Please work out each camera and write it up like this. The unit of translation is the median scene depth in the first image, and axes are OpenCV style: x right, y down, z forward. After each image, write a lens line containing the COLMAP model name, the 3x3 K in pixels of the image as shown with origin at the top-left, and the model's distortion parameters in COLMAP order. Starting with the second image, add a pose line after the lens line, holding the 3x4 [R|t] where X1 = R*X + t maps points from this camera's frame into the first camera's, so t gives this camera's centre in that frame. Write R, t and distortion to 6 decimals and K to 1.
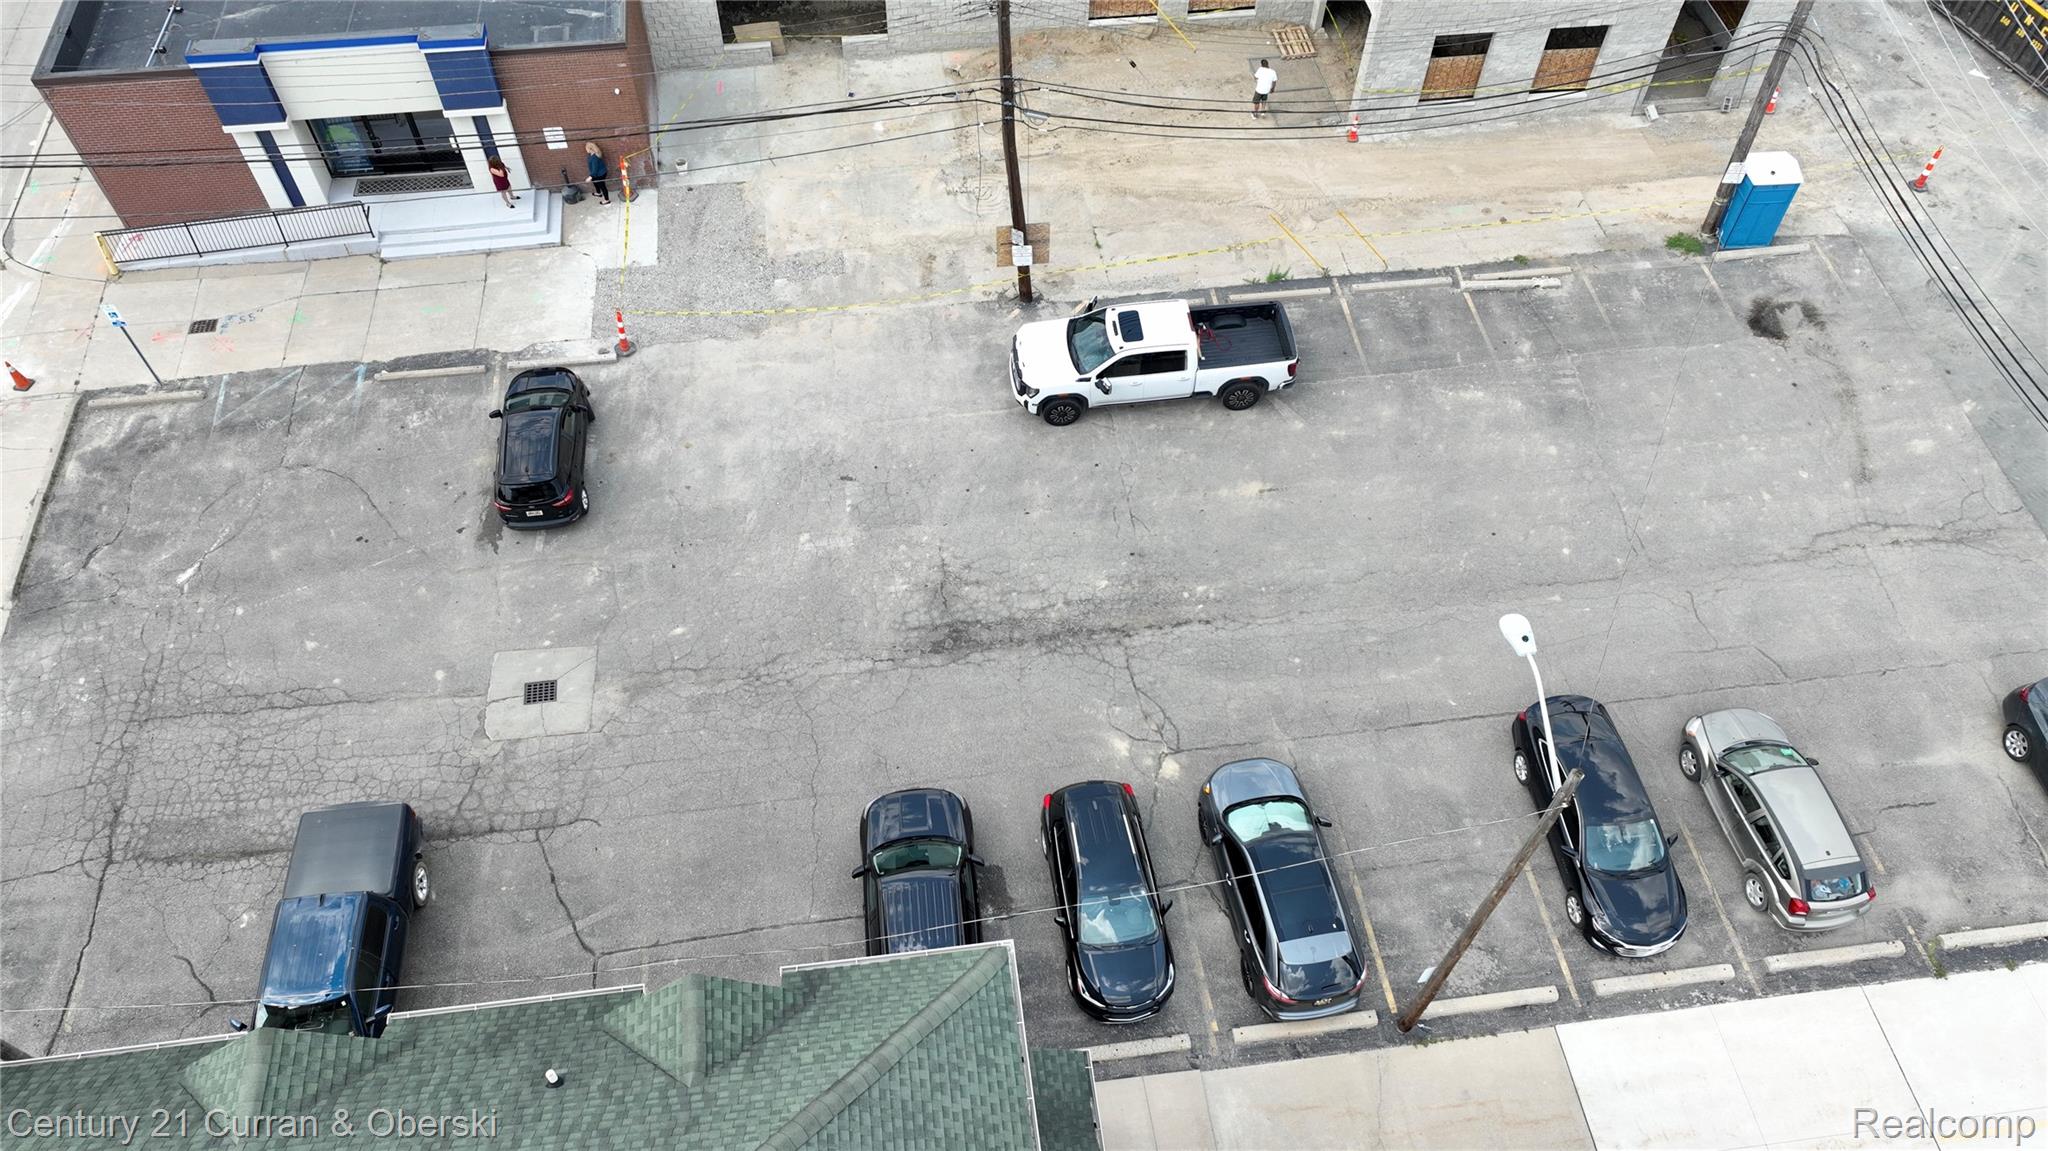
lens RADIAL K [[1440.9, 0, 1027.1], [0, 1440.9, 573.6], [0, 0, 1]] dist [-0.000171, 0.015108]
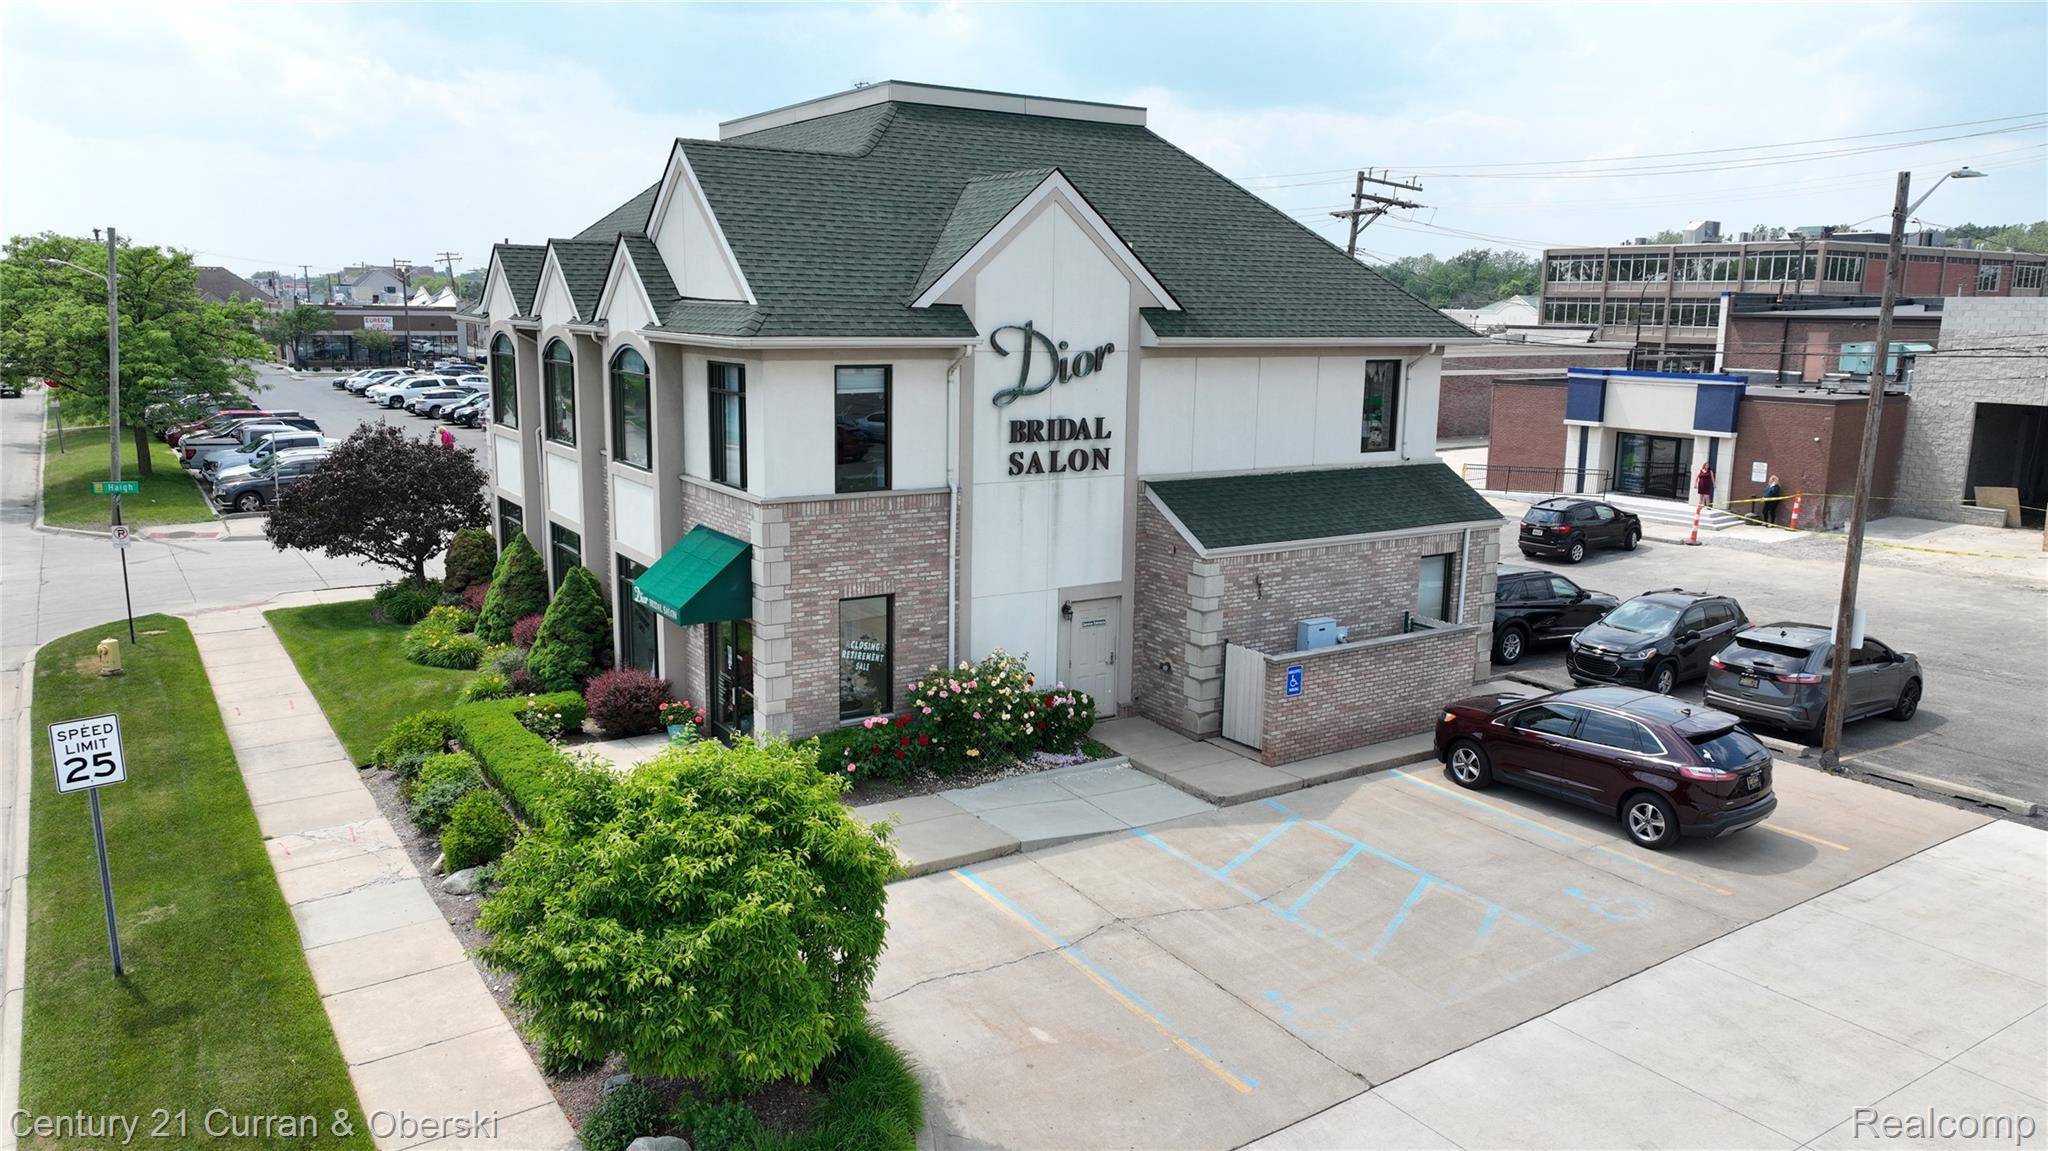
lens RADIAL K [[1440.9, 0, 1027.1], [0, 1440.9, 573.6], [0, 0, 1]] dist [-0.000171, 0.015108]
pose [[0.430556, 0.155055, -0.889145, 0.807660], [-0.729048, 0.640504, -0.241336, 0.797264], [0.532081, 0.752139, 0.388815, 0.270524]]
